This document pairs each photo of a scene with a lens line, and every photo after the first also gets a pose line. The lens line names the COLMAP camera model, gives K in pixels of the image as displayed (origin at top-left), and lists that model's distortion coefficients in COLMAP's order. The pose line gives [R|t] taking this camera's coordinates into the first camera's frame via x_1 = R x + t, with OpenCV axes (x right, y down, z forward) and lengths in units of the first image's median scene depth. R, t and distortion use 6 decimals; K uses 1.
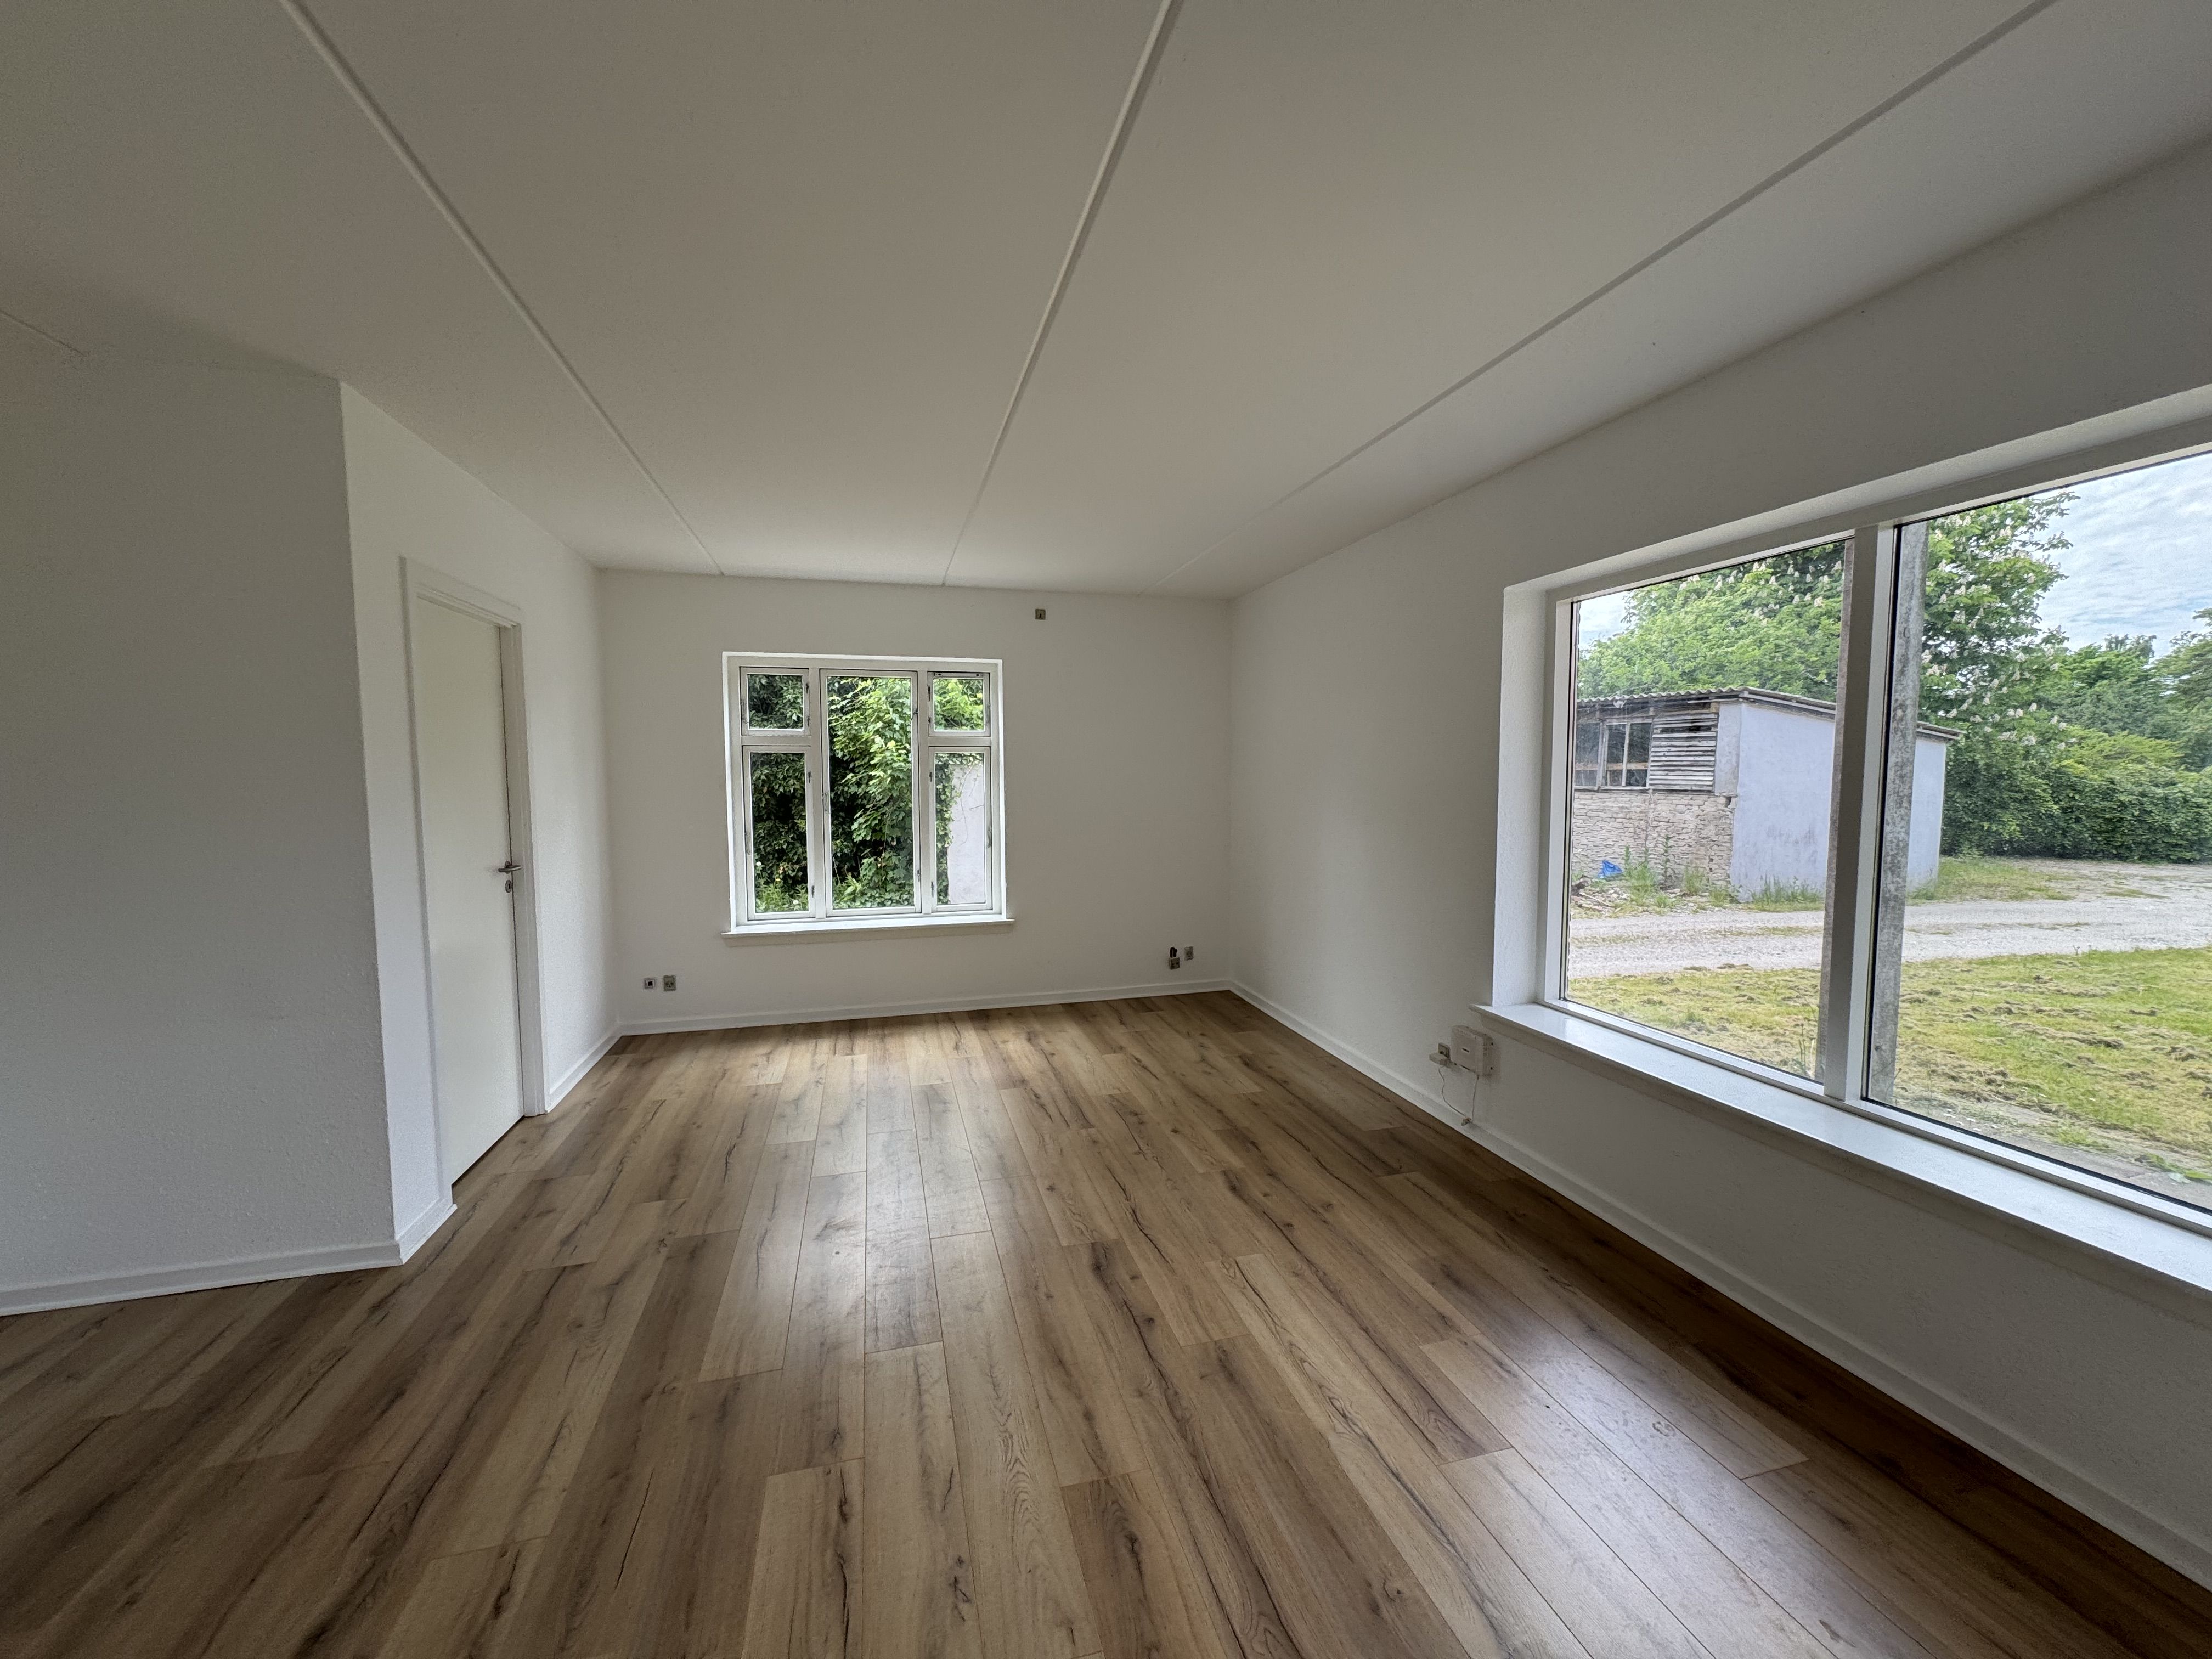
lens RADIAL K [[878.8, 0, 1110.8], [0, 878.8, 830.8], [0, 0, 1]] dist [-0.002069, -0.000174]
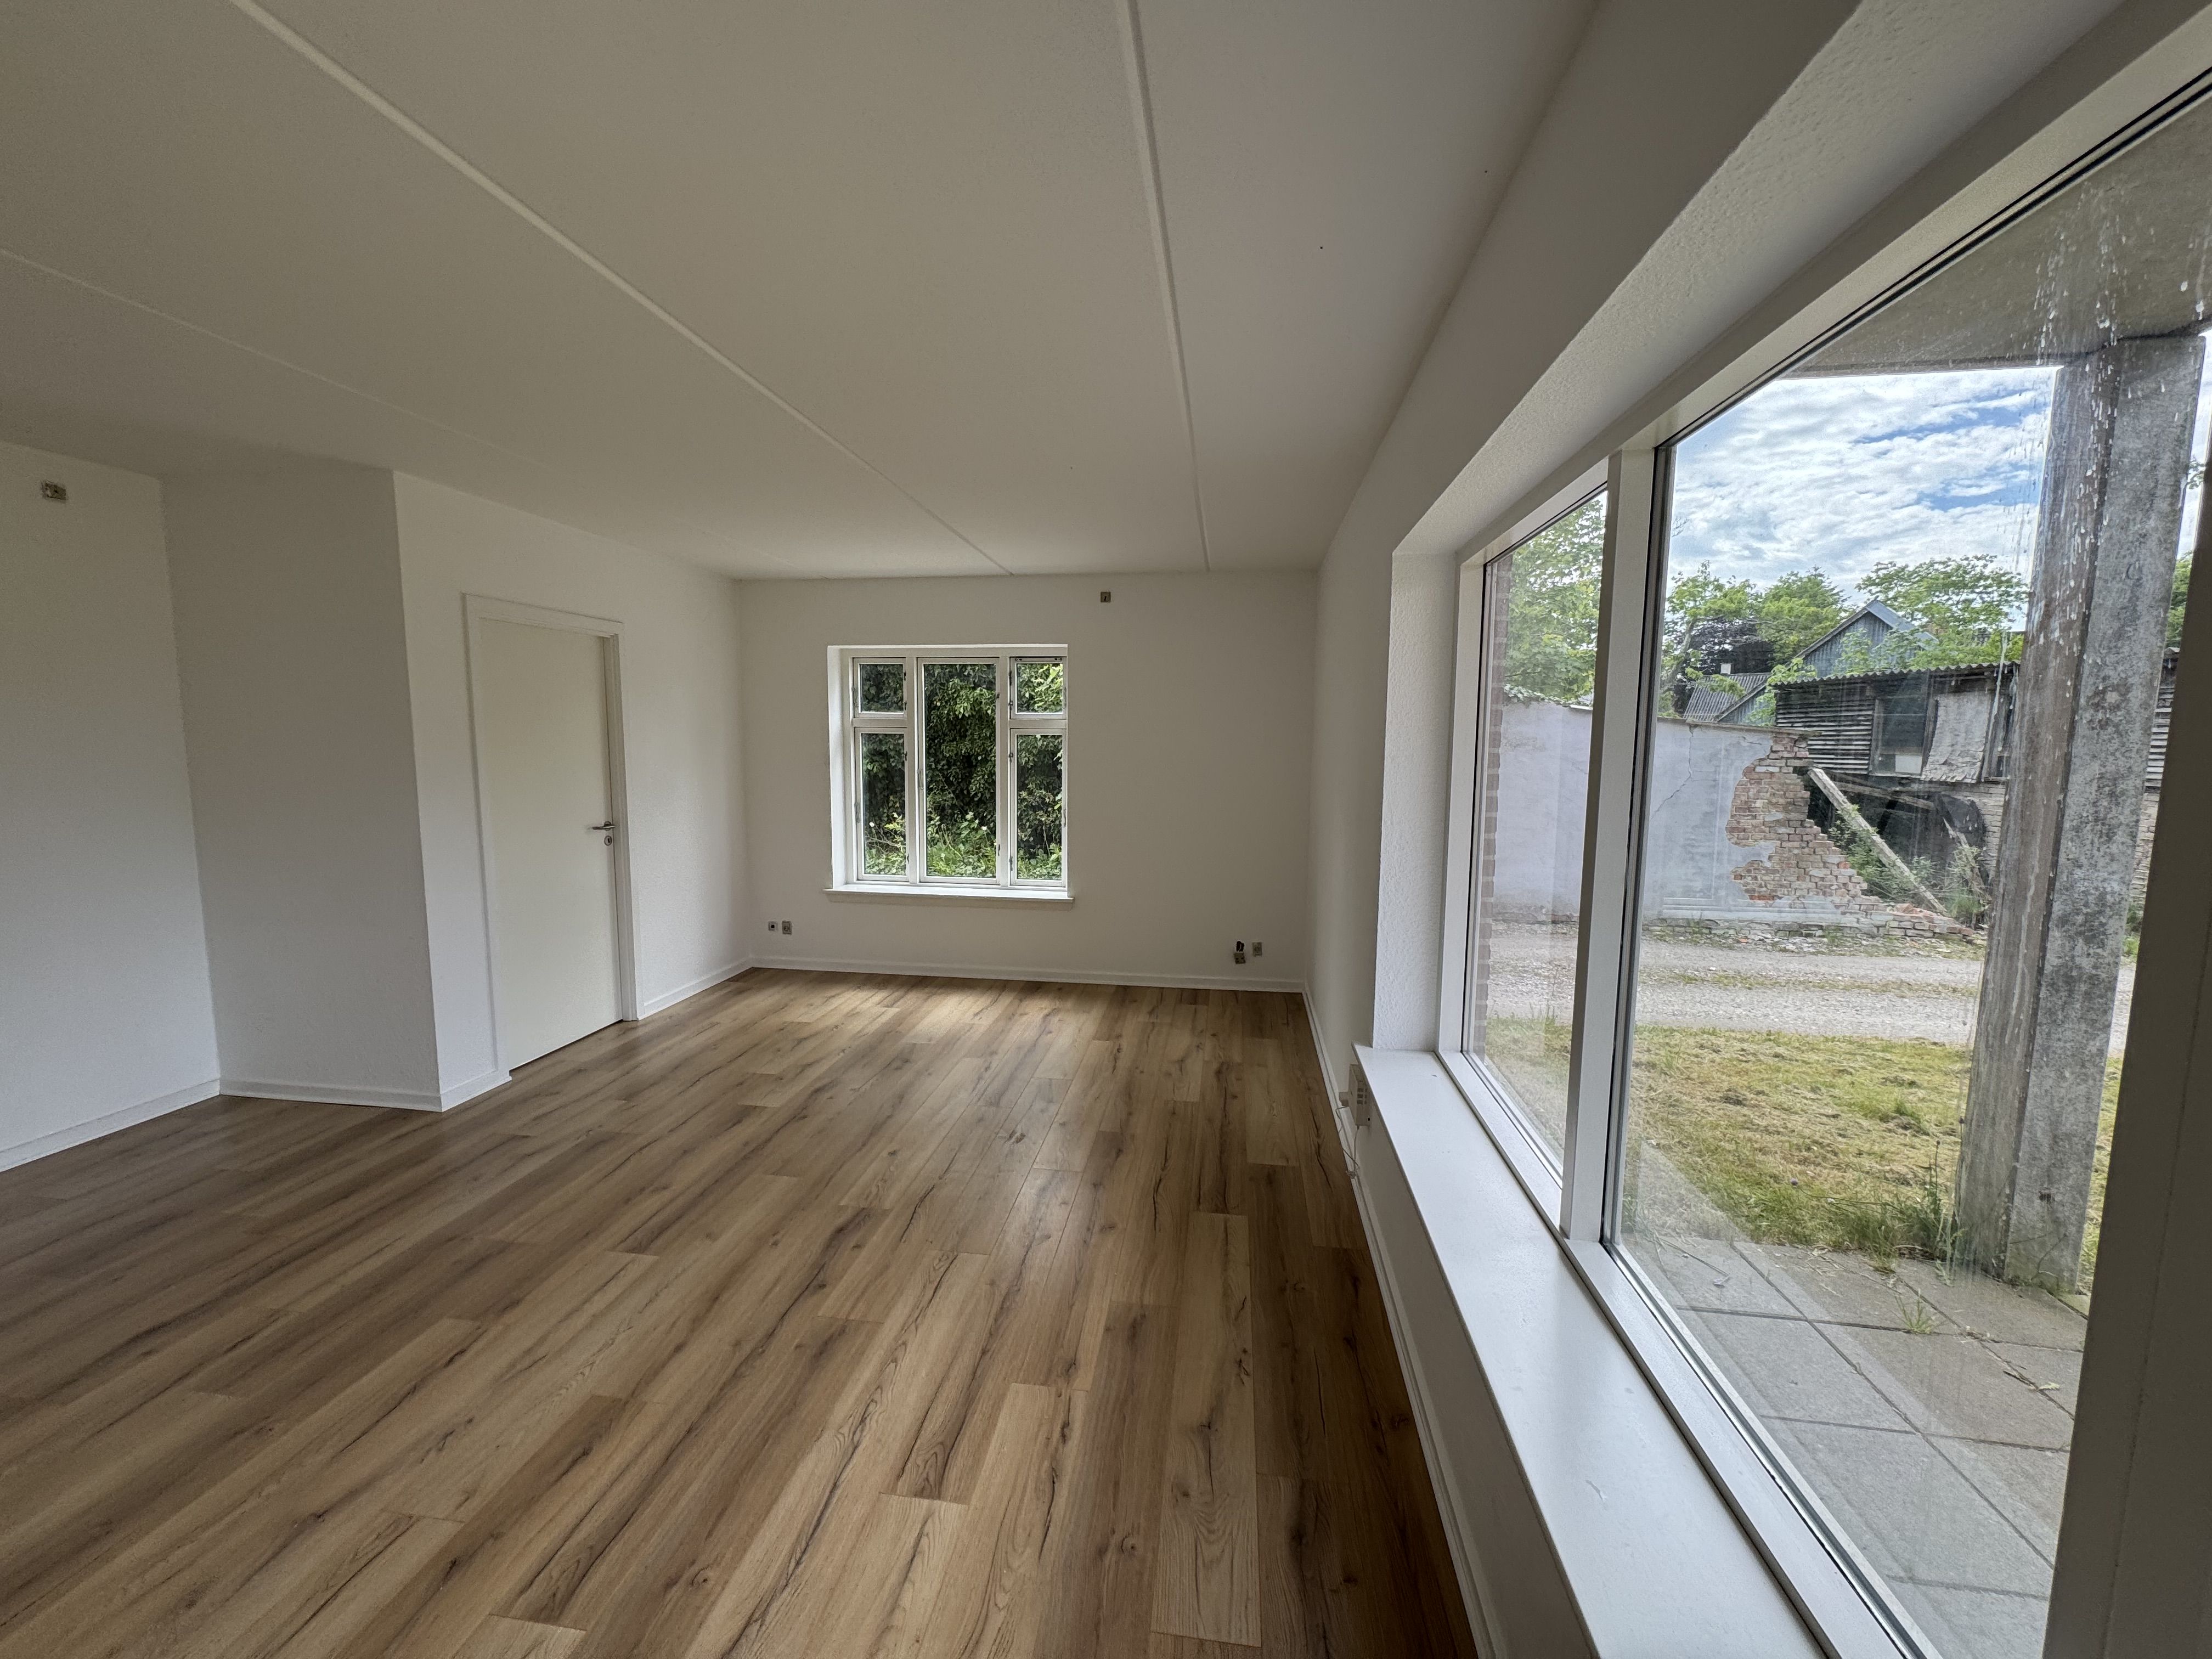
lens RADIAL K [[878.8, 0, 1110.8], [0, 878.8, 830.8], [0, 0, 1]] dist [-0.002069, -0.000174]
pose [[0.918117, 0.052907, -0.392763, 0.466372], [-0.039557, 0.998334, 0.042012, -0.032179], [0.394331, -0.023036, 0.918680, 0.106979]]
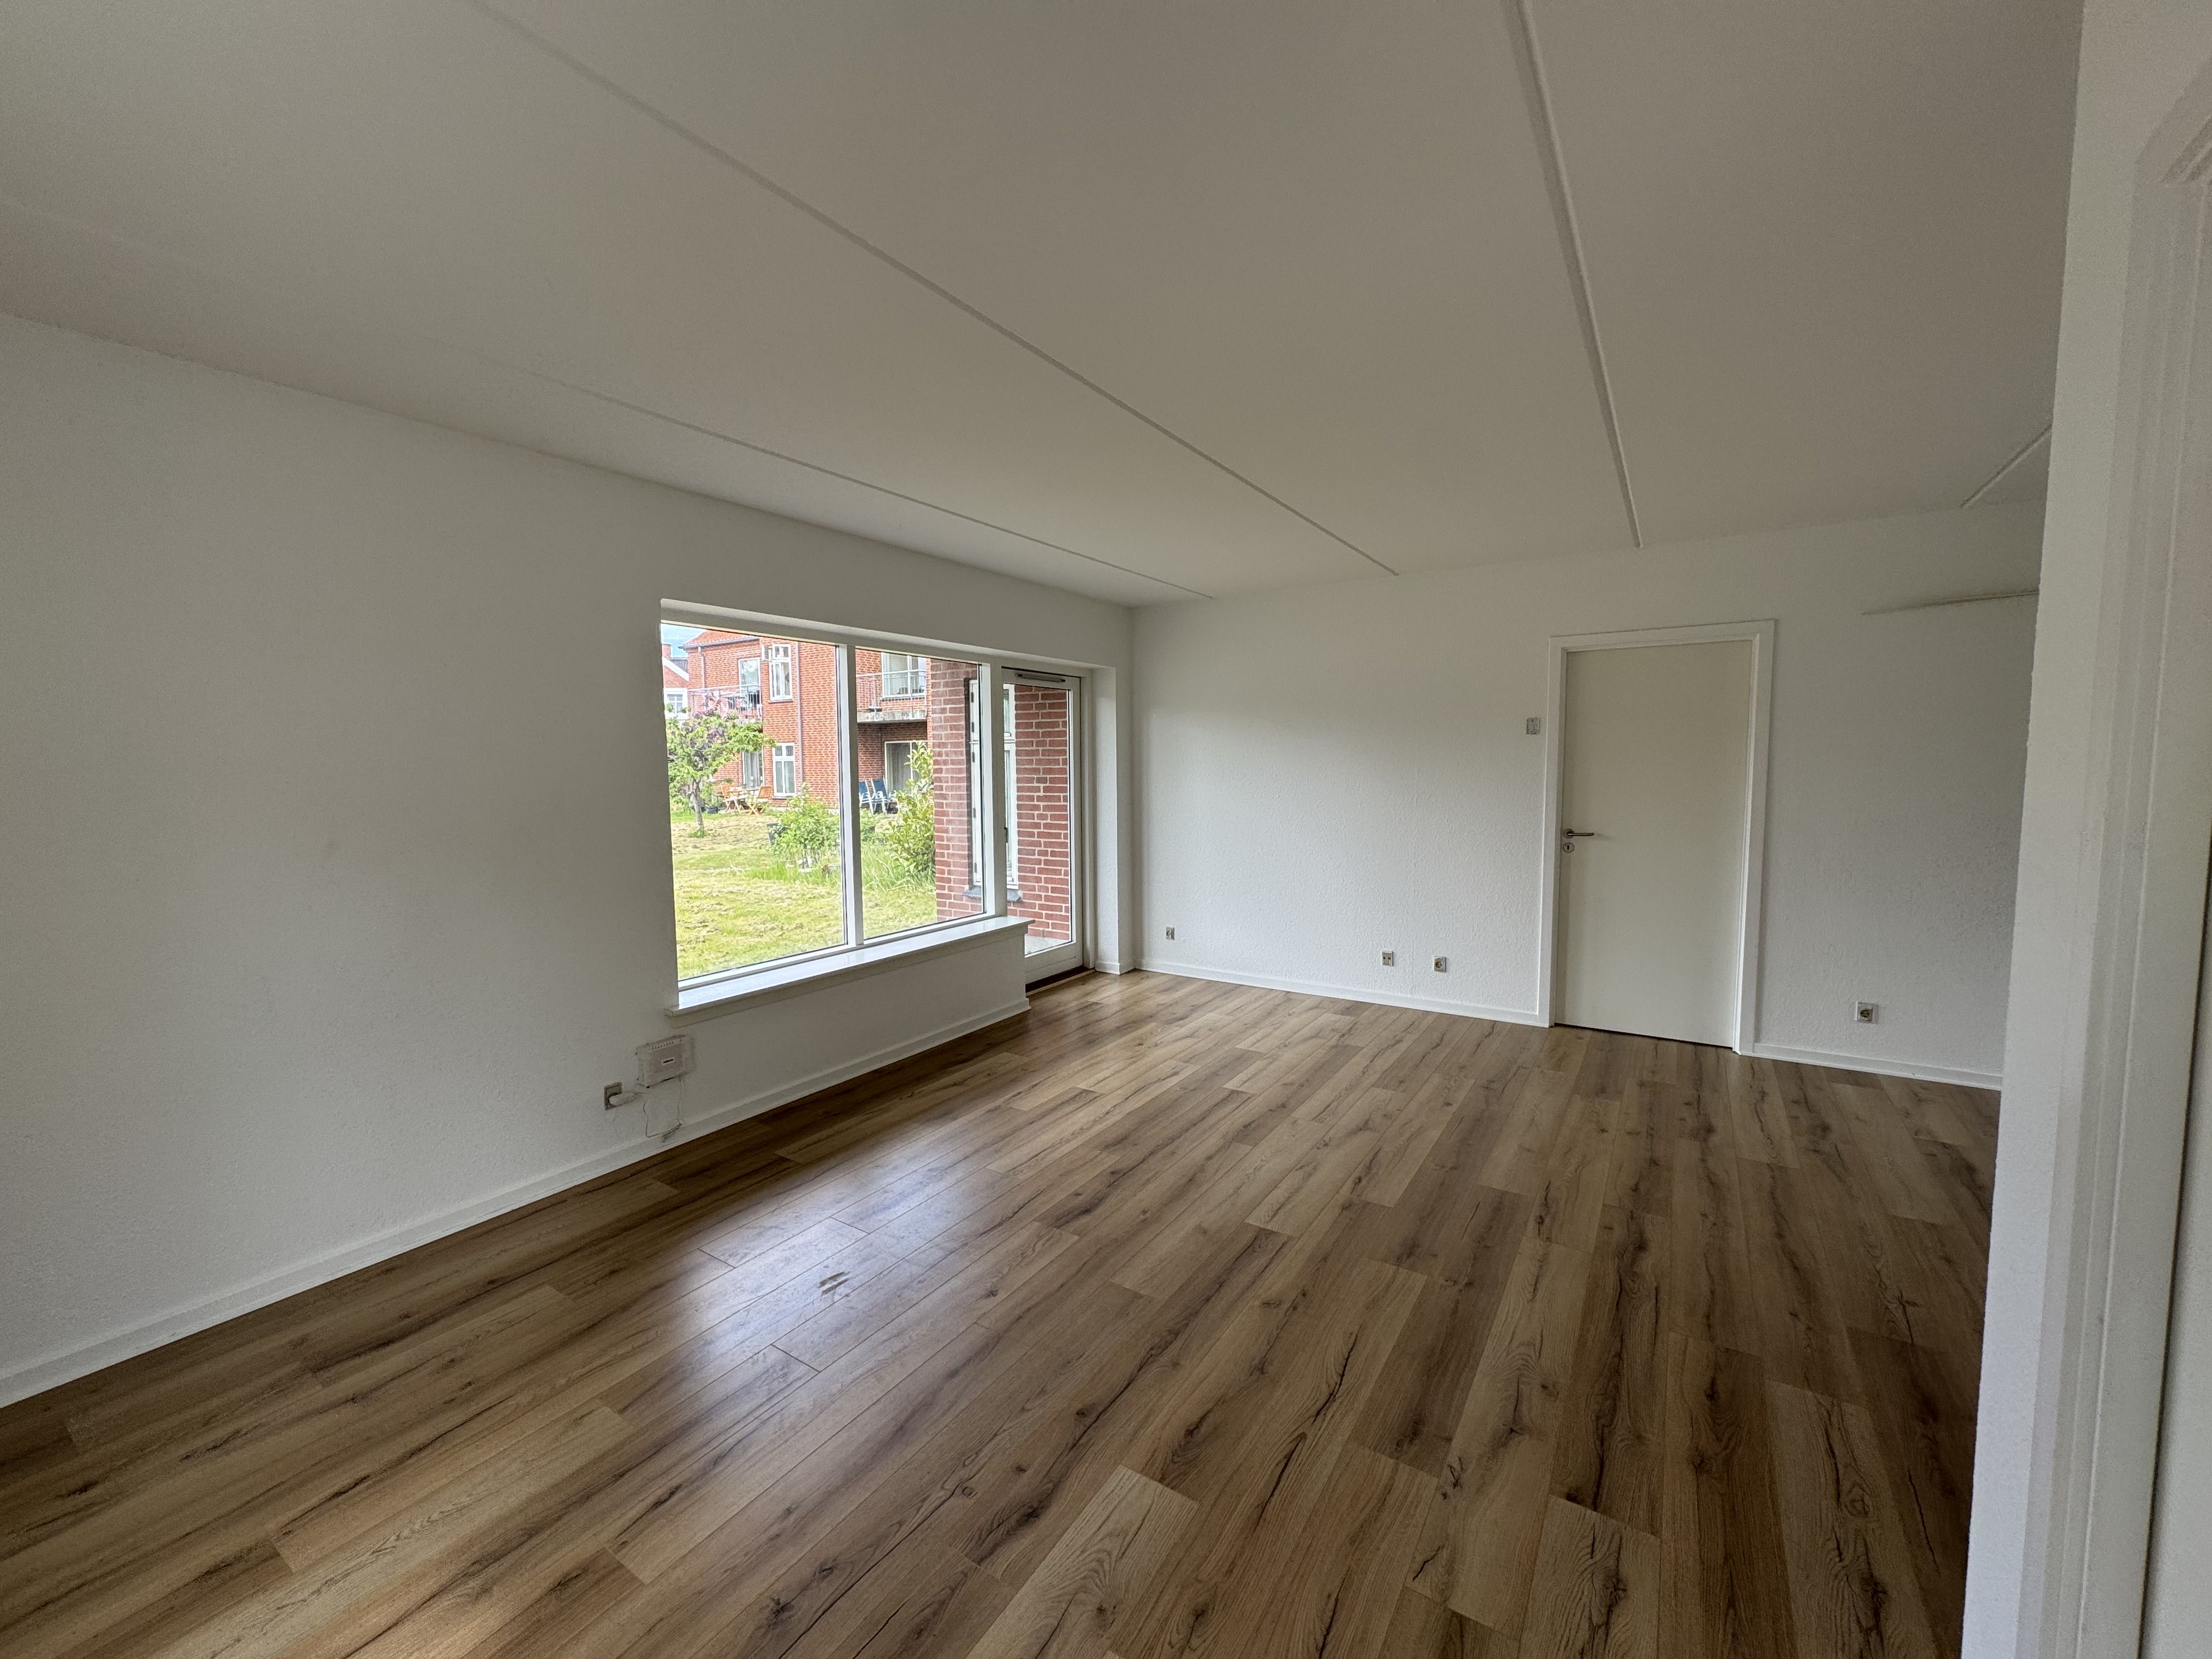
lens RADIAL K [[878.8, 0, 1110.8], [0, 878.8, 830.8], [0, 0, 1]] dist [-0.002069, -0.000174]
pose [[-0.663113, -0.050572, 0.746809, -0.582391], [0.064460, 0.990150, 0.124286, -0.084964], [-0.745739, 0.130555, -0.653322, 1.125728]]
